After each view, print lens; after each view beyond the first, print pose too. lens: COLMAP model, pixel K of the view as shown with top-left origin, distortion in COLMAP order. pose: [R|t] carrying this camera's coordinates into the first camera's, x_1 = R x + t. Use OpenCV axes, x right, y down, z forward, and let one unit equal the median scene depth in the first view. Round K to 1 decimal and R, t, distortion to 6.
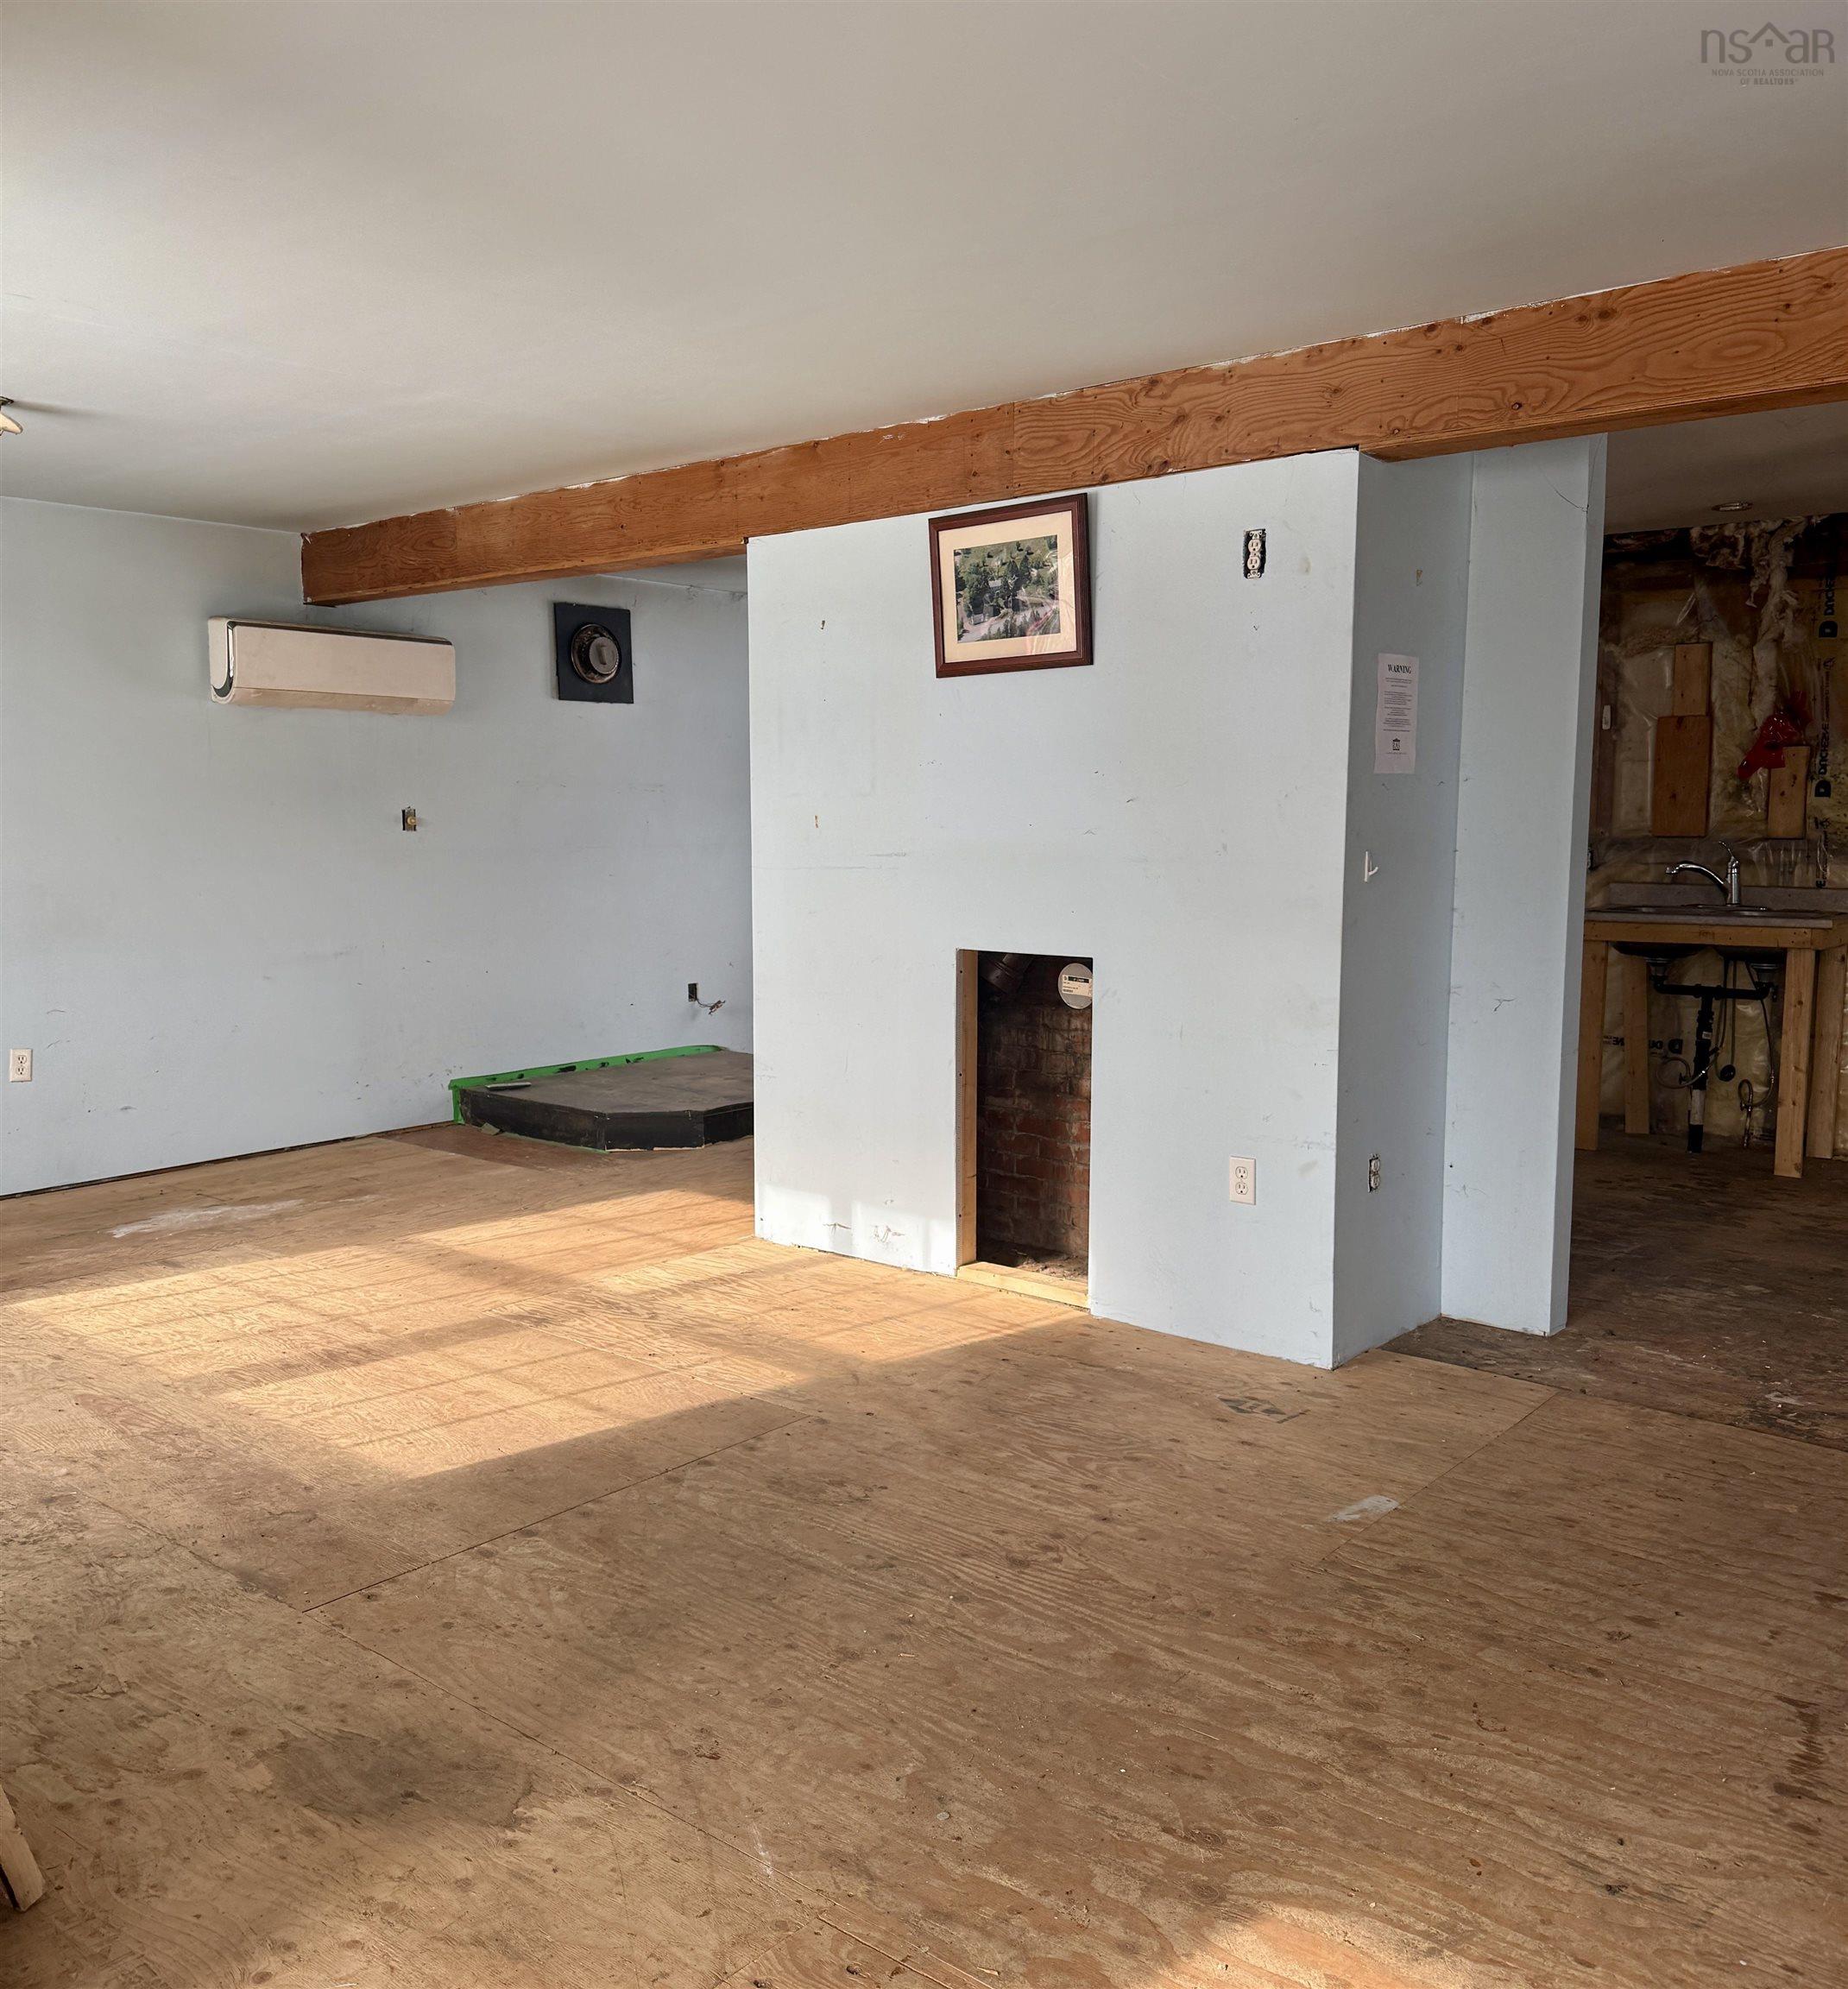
lens RADIAL K [[1705.4, 0, 923.5], [0, 1705.4, 1010.6], [0, 0, 1]] dist [0.192075, -0.368543]
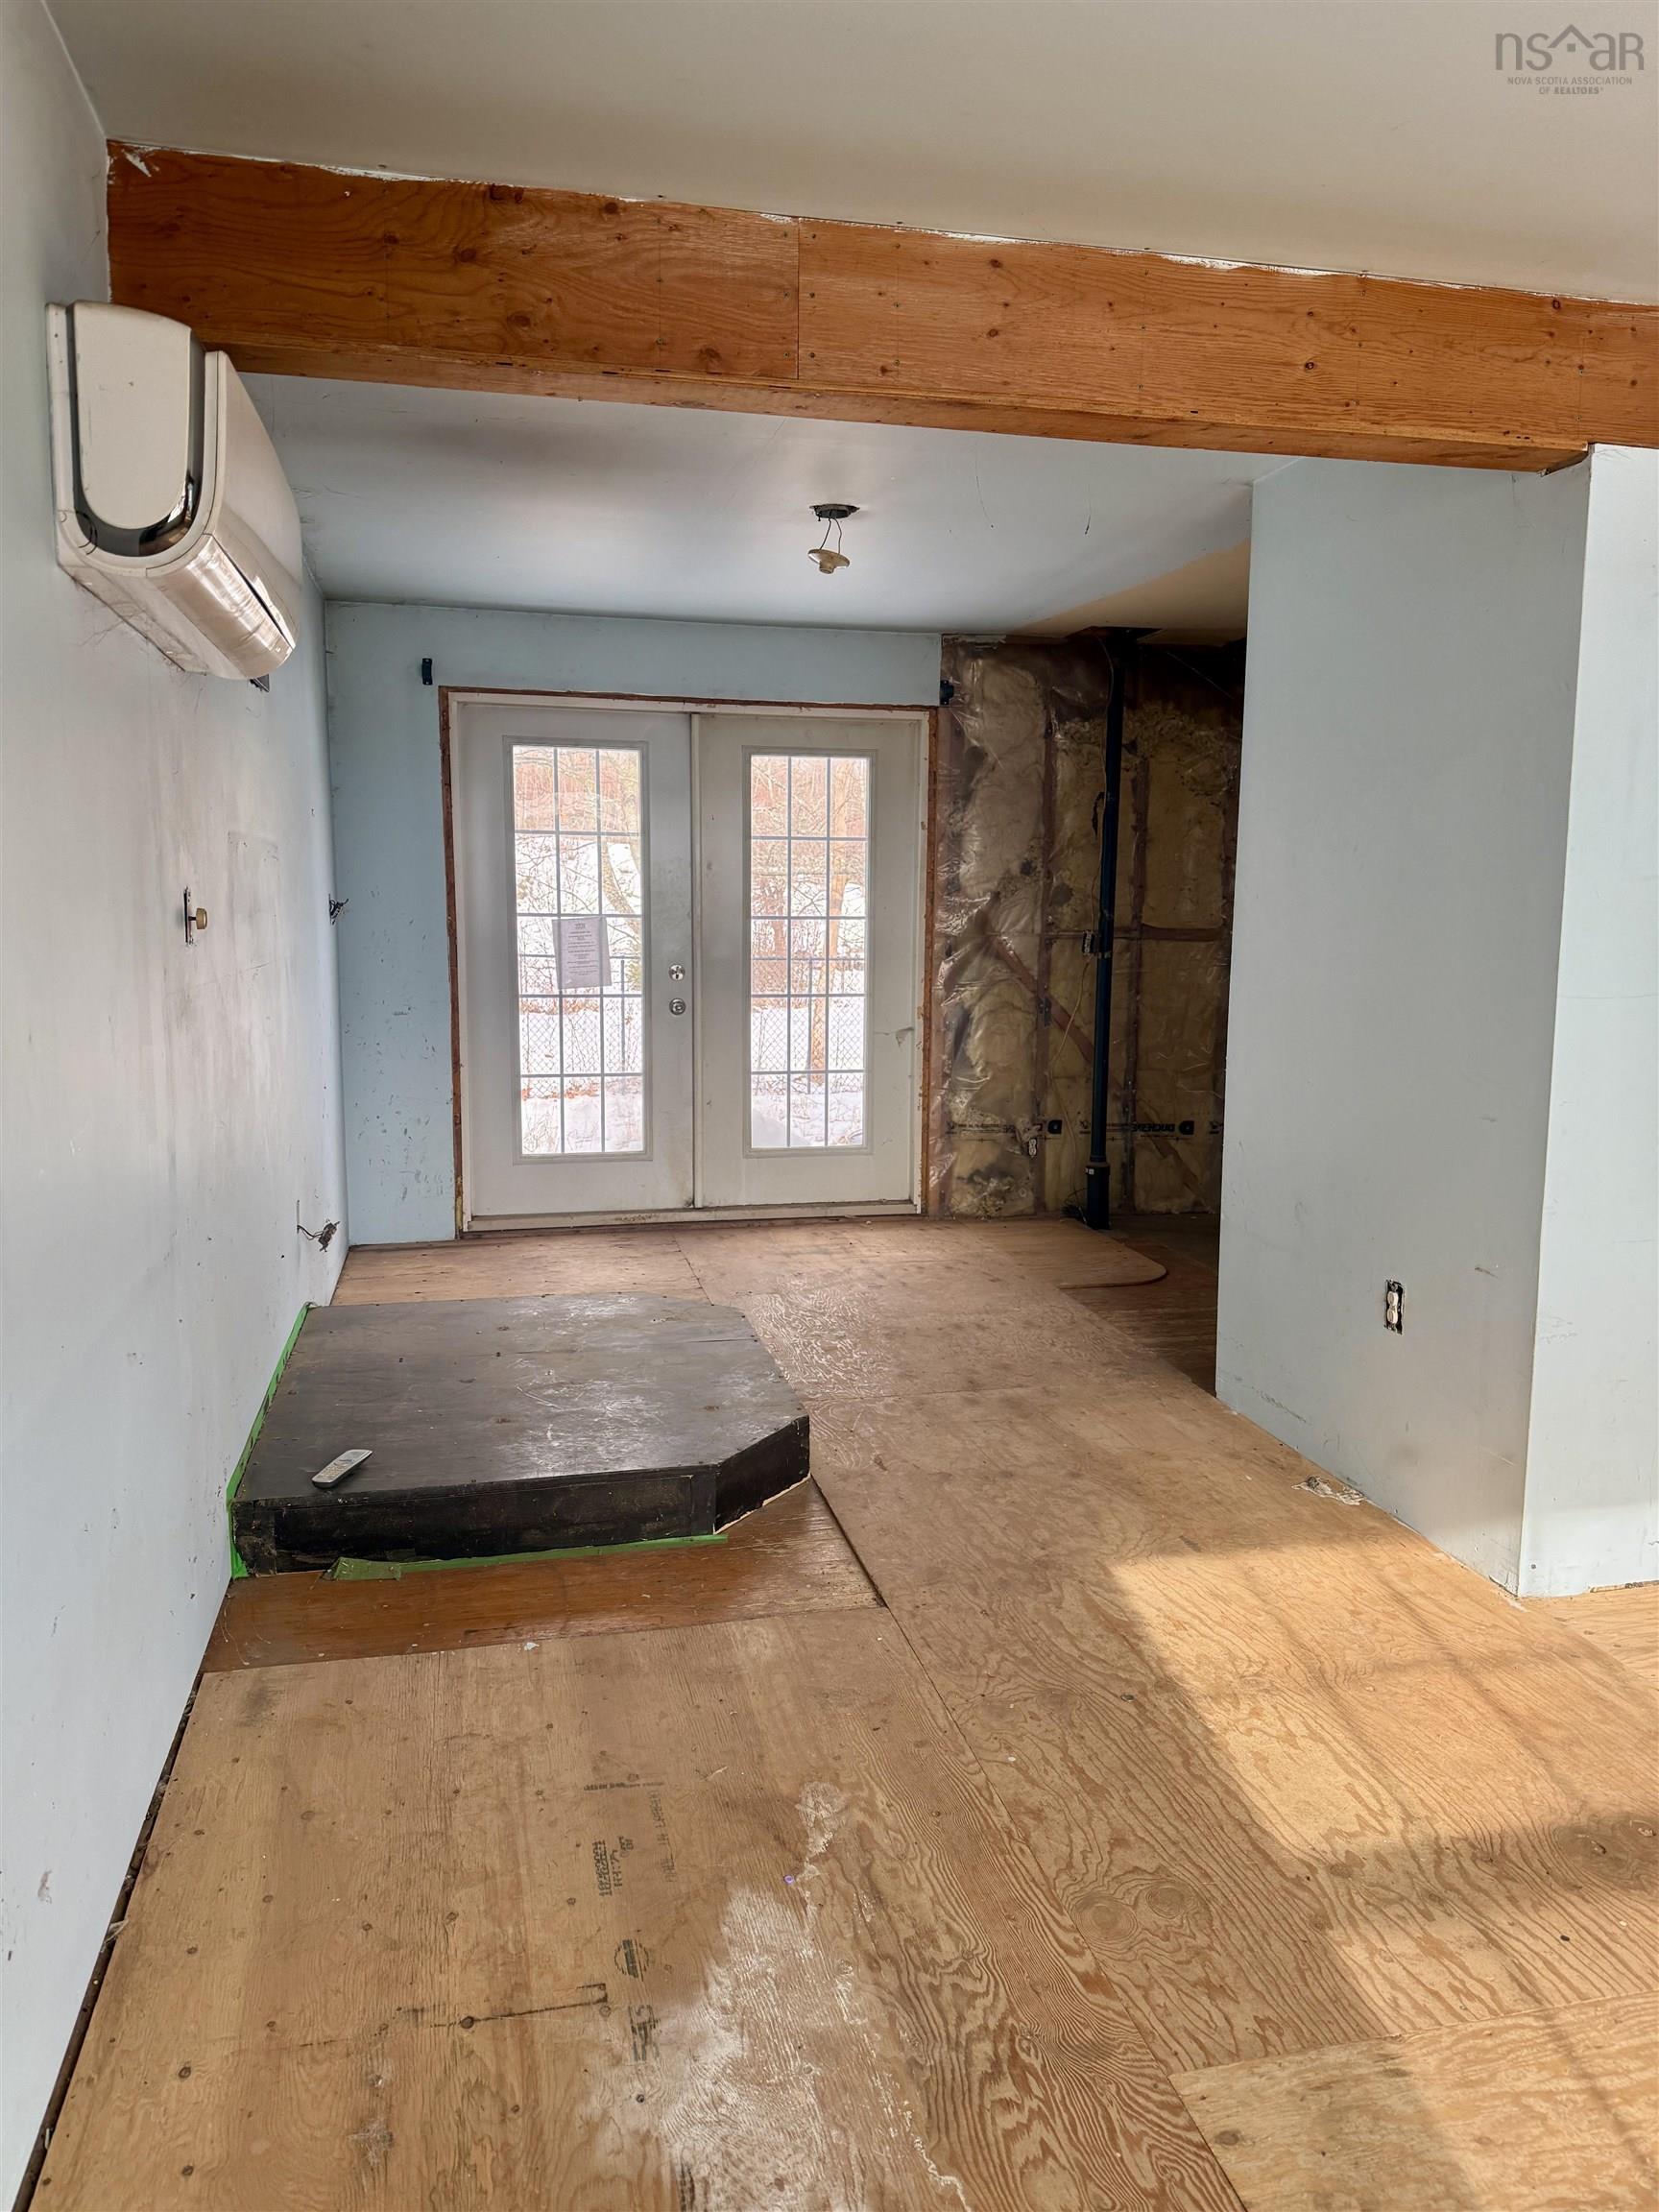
lens RADIAL K [[1548.0, 0, 829.5], [0, 1548.0, 1106.0], [0, 0, 1]] dist [0.107780, -0.152454]
pose [[0.599439, -0.090937, 0.795238, -0.844159], [0.082287, 0.995262, 0.051784, -0.115438], [-0.796179, 0.034396, 0.604082, 1.058824]]
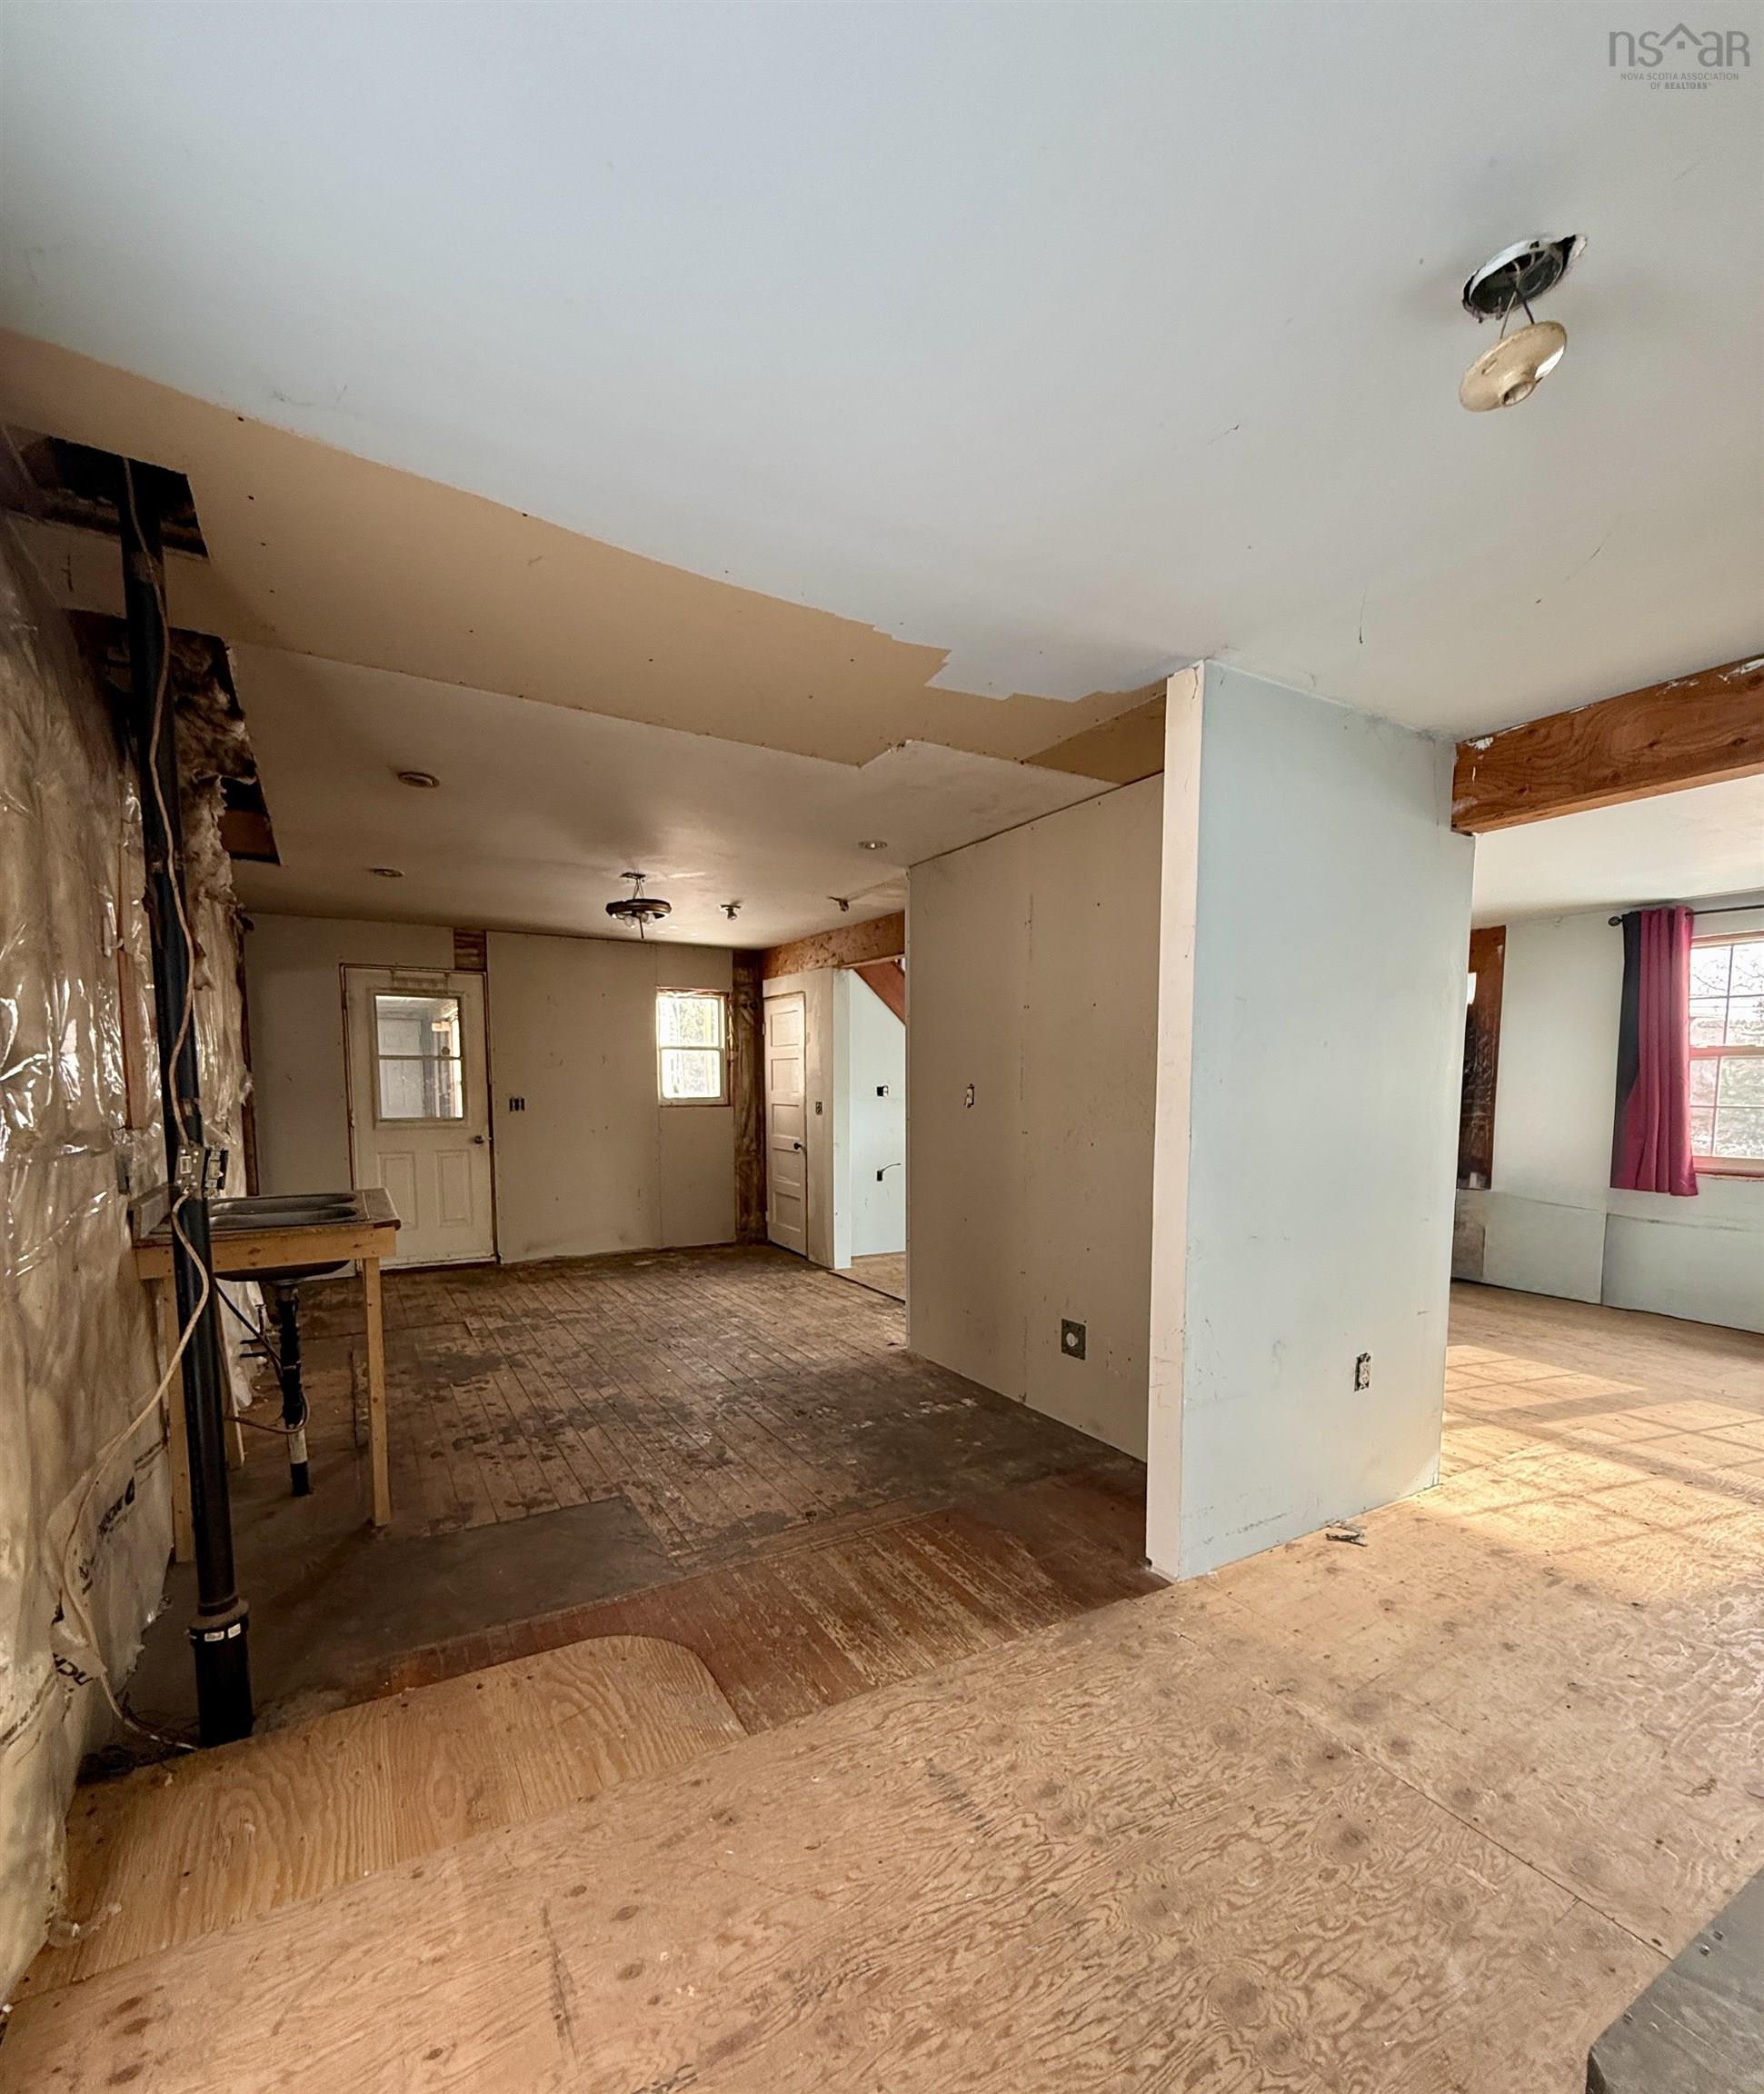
lens RADIAL K [[931.3, 0, 882.3], [0, 931.3, 1175.7], [0, 0, 1]] dist [0.000851, -0.001197]
pose [[-0.941774, -0.034692, 0.334453, 0.050180], [0.039731, 0.976214, 0.213137, -0.240316], [-0.333891, 0.214015, -0.917995, 2.001601]]
